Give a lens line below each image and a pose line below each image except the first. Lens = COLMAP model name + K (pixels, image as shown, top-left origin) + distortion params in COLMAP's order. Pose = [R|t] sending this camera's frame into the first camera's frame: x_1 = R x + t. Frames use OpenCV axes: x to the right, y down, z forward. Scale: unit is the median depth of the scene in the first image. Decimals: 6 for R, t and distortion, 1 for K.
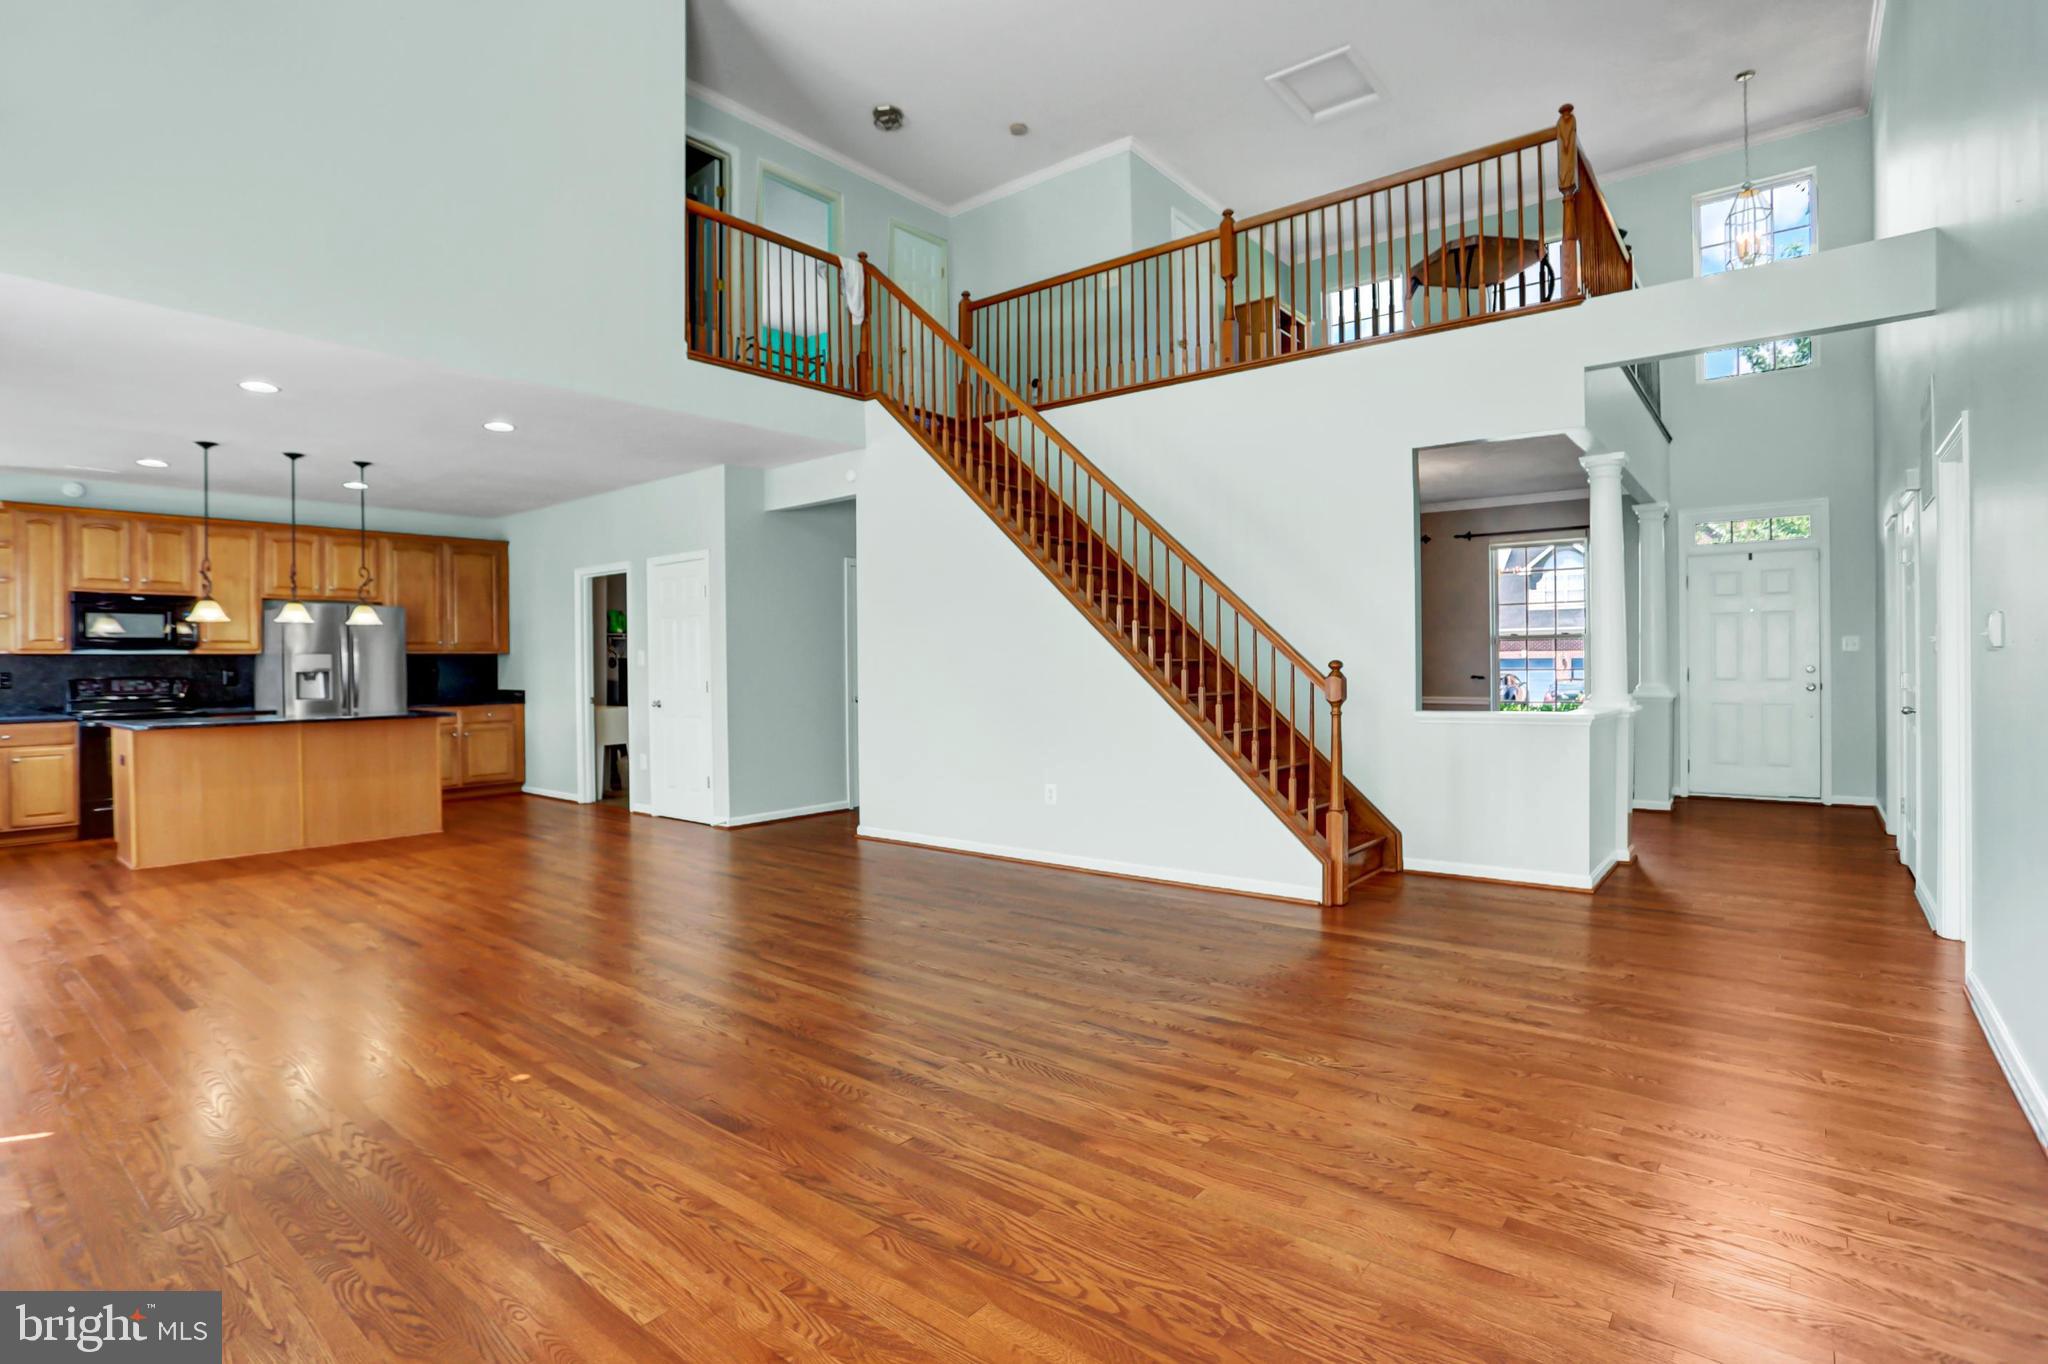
lens RADIAL K [[1006.9, 0, 1016.4], [0, 1006.9, 685.4], [0, 0, 1]] dist [-0.073475, 0.031916]
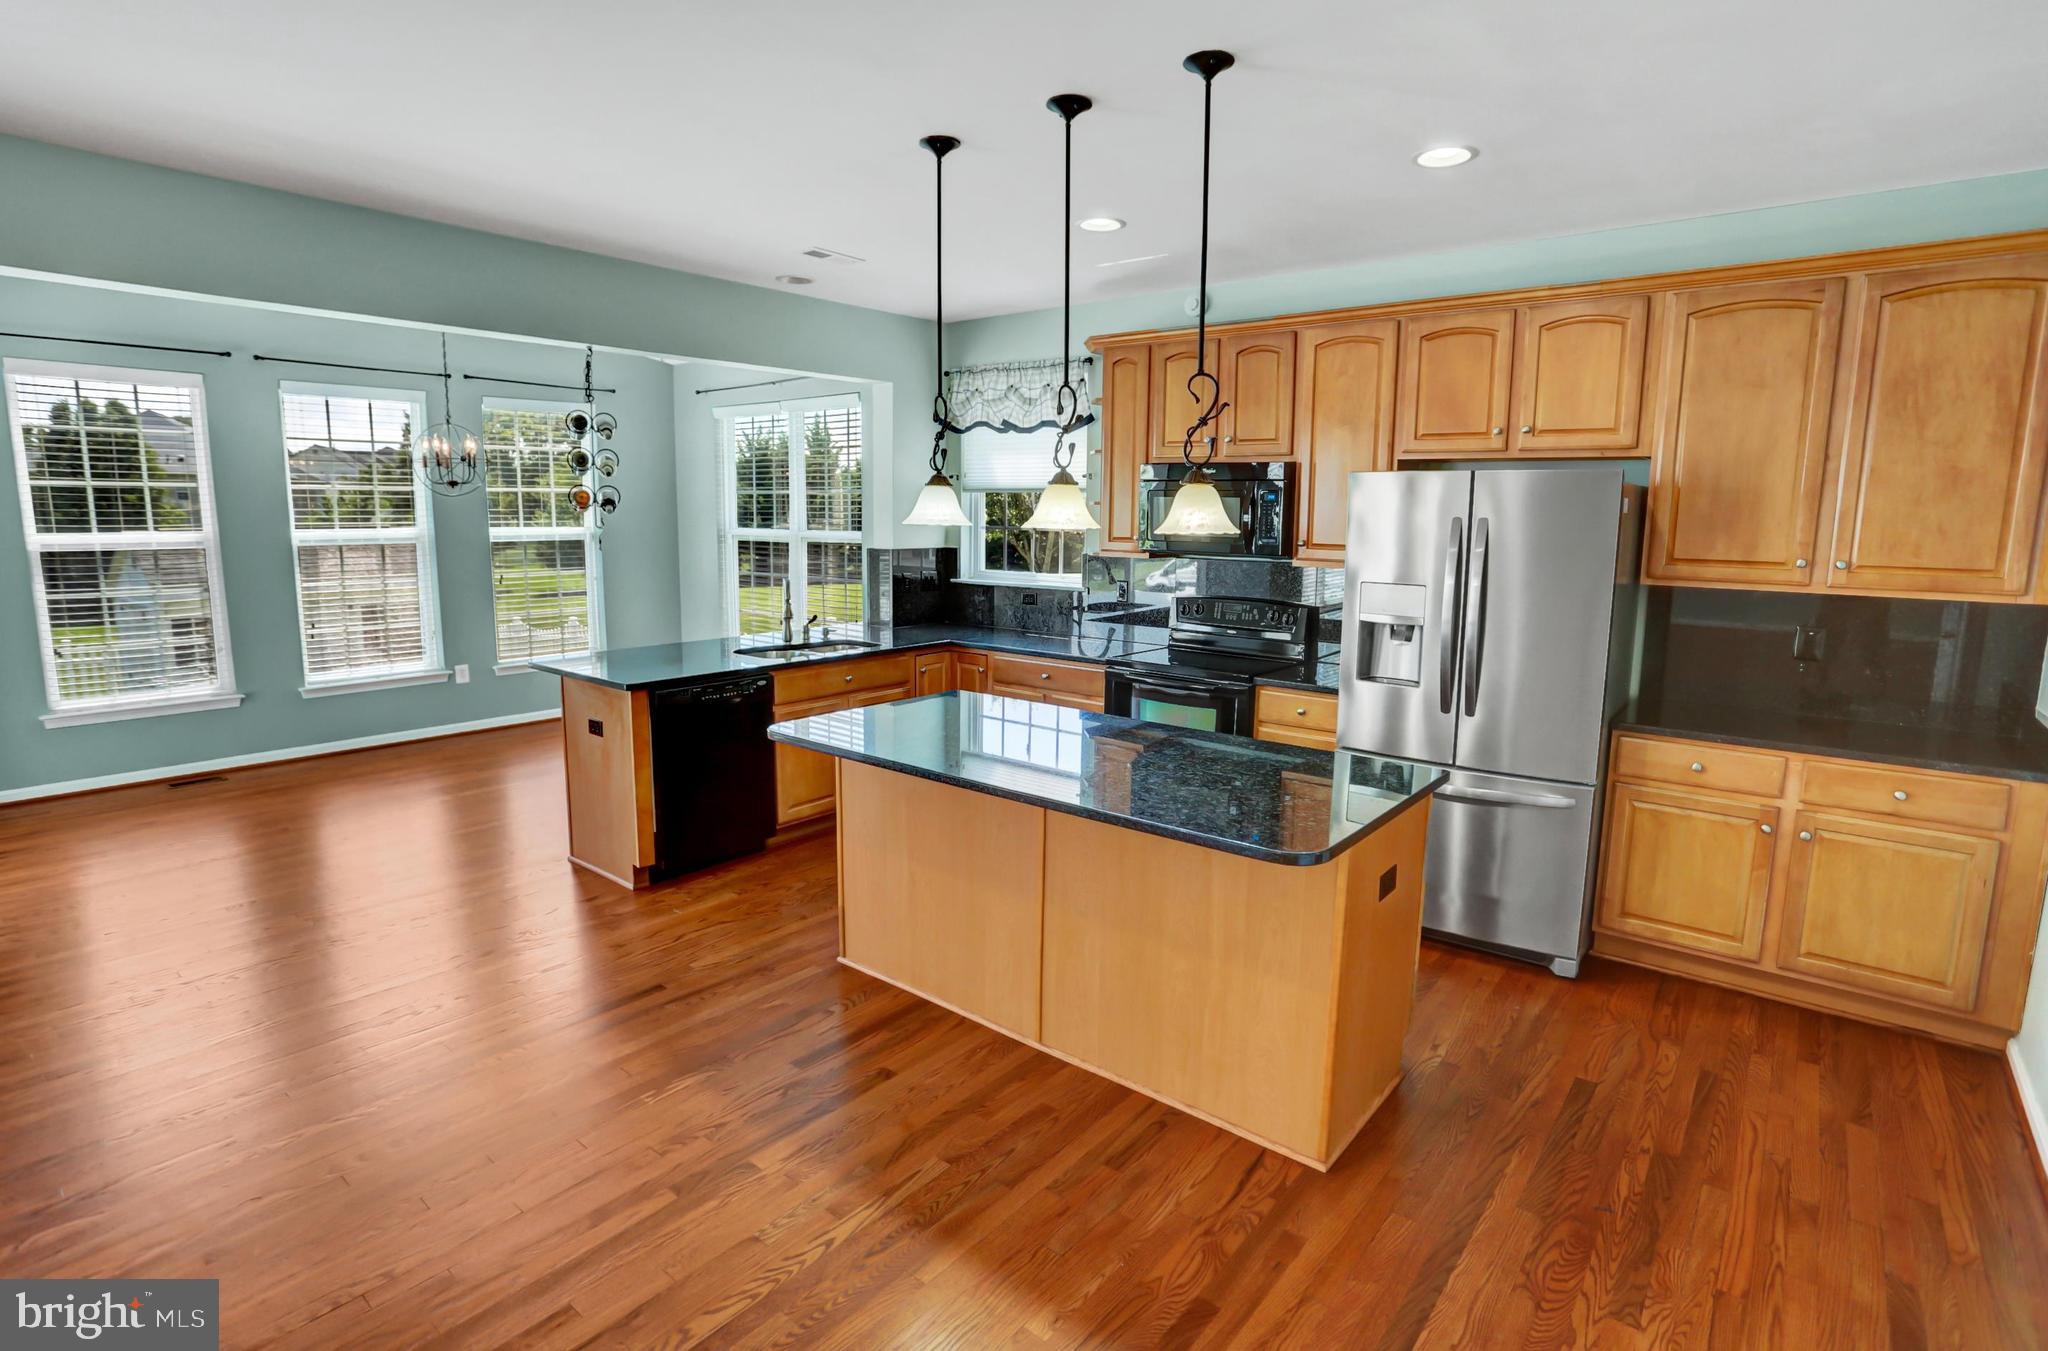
lens RADIAL K [[984.0, 0, 1017.1], [0, 984.0, 647.5], [0, 0, 1]] dist [-0.073168, 0.032925]
pose [[-0.006419, 0.147652, -0.989019, -0.129220], [-0.029164, 0.988591, 0.147777, -0.030651], [0.999554, 0.029792, -0.002040, 0.394429]]
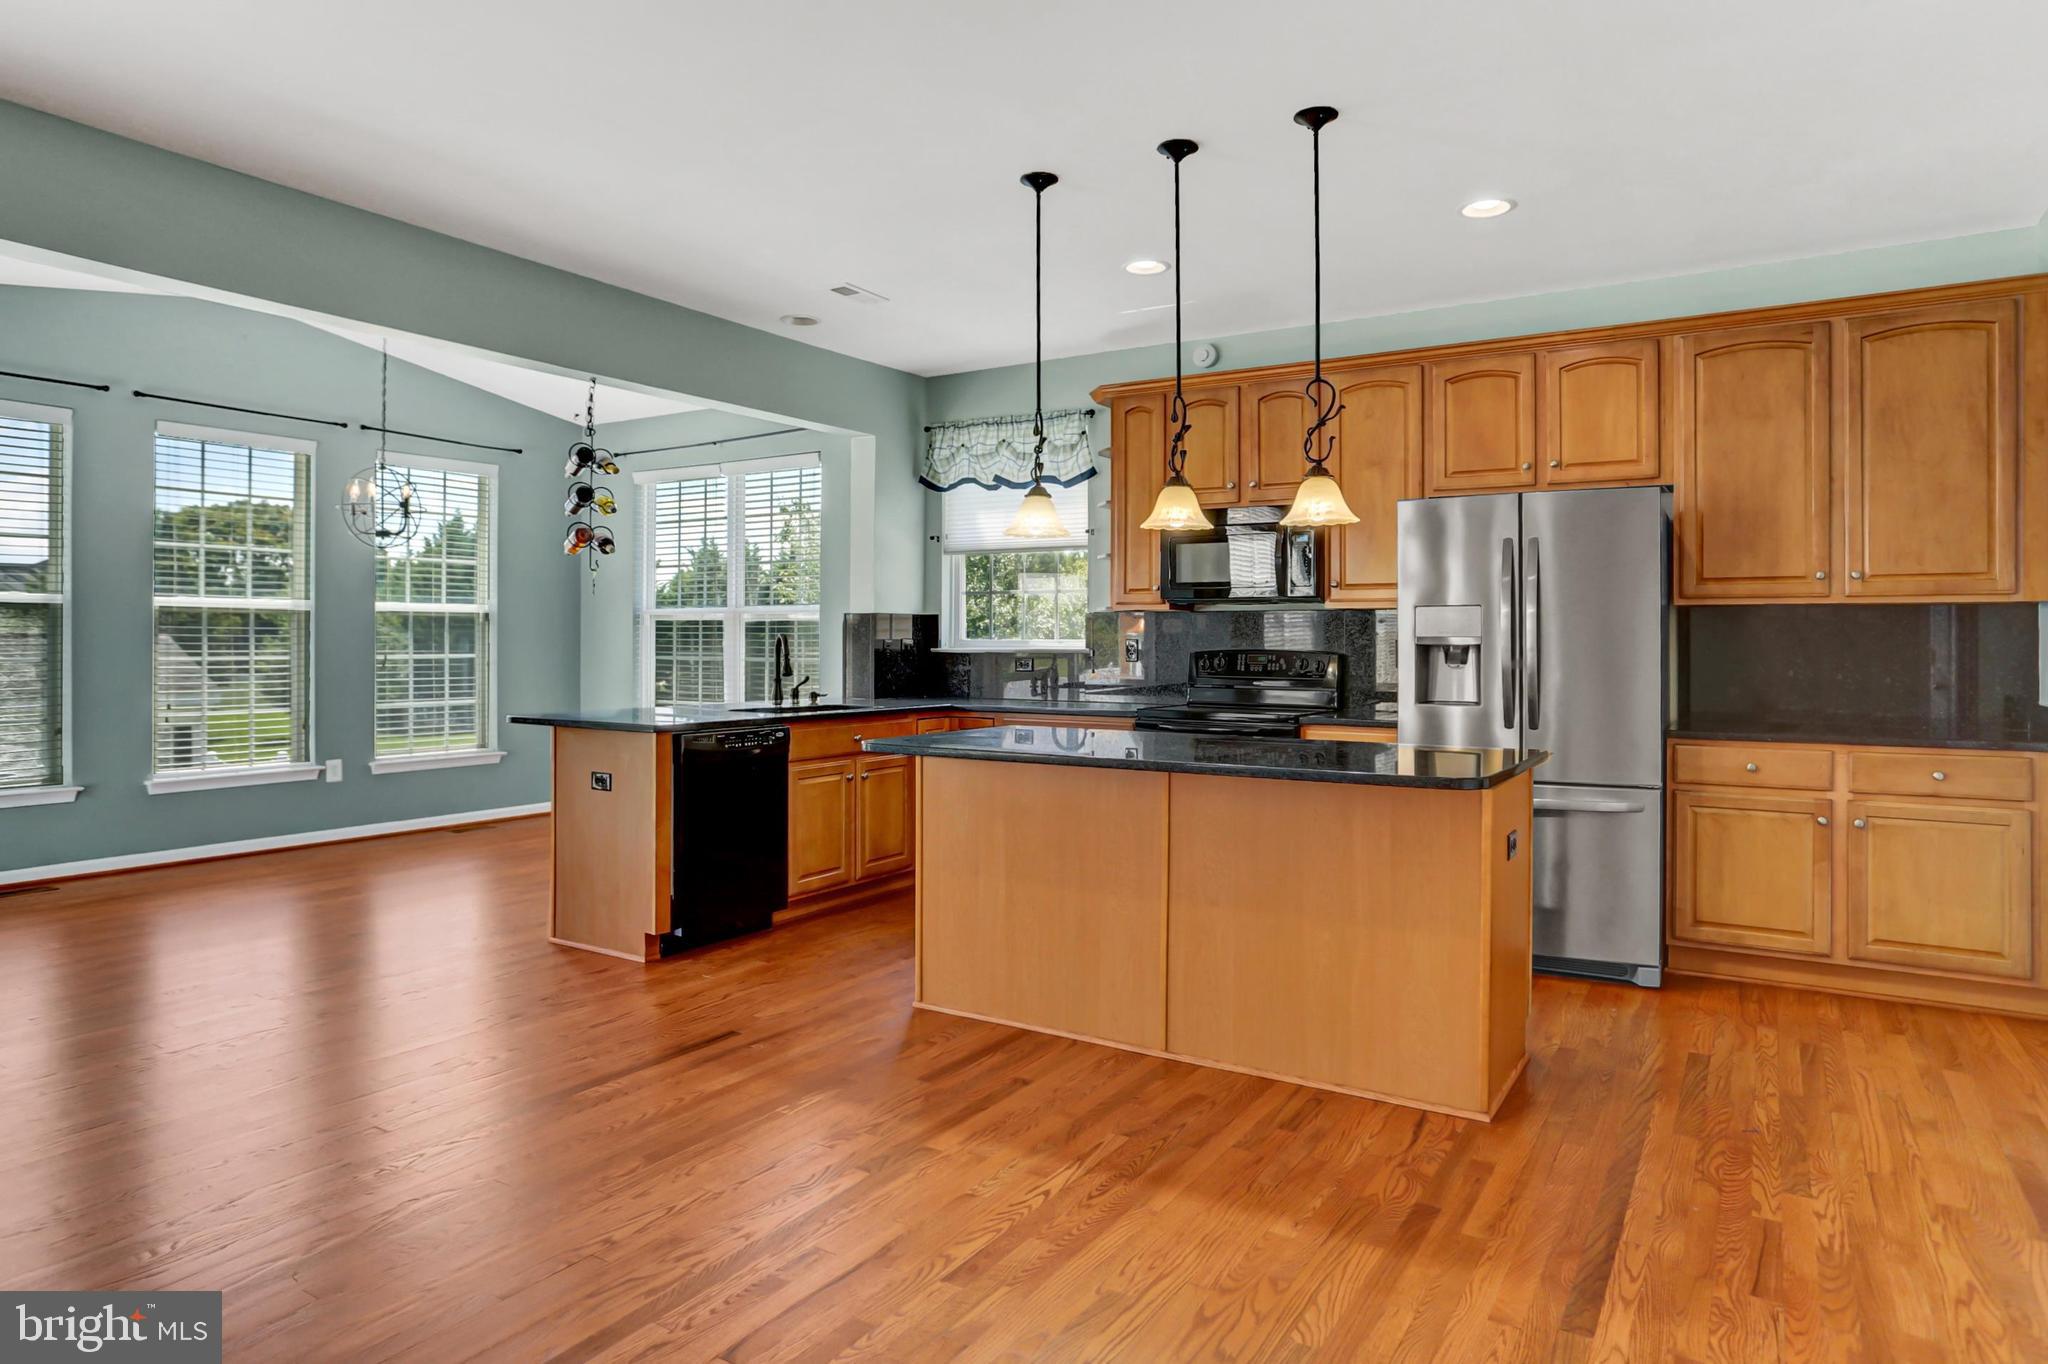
lens RADIAL K [[1187.2, 0, 999.4], [0, 1187.2, 629.1], [0, 0, 1]] dist [-0.067396, 0.045377]
pose [[0.107446, 0.001206, -0.994210, -0.090585], [-0.024751, 0.999693, -0.001463, -0.007294], [0.993903, 0.024765, 0.107443, 0.347439]]
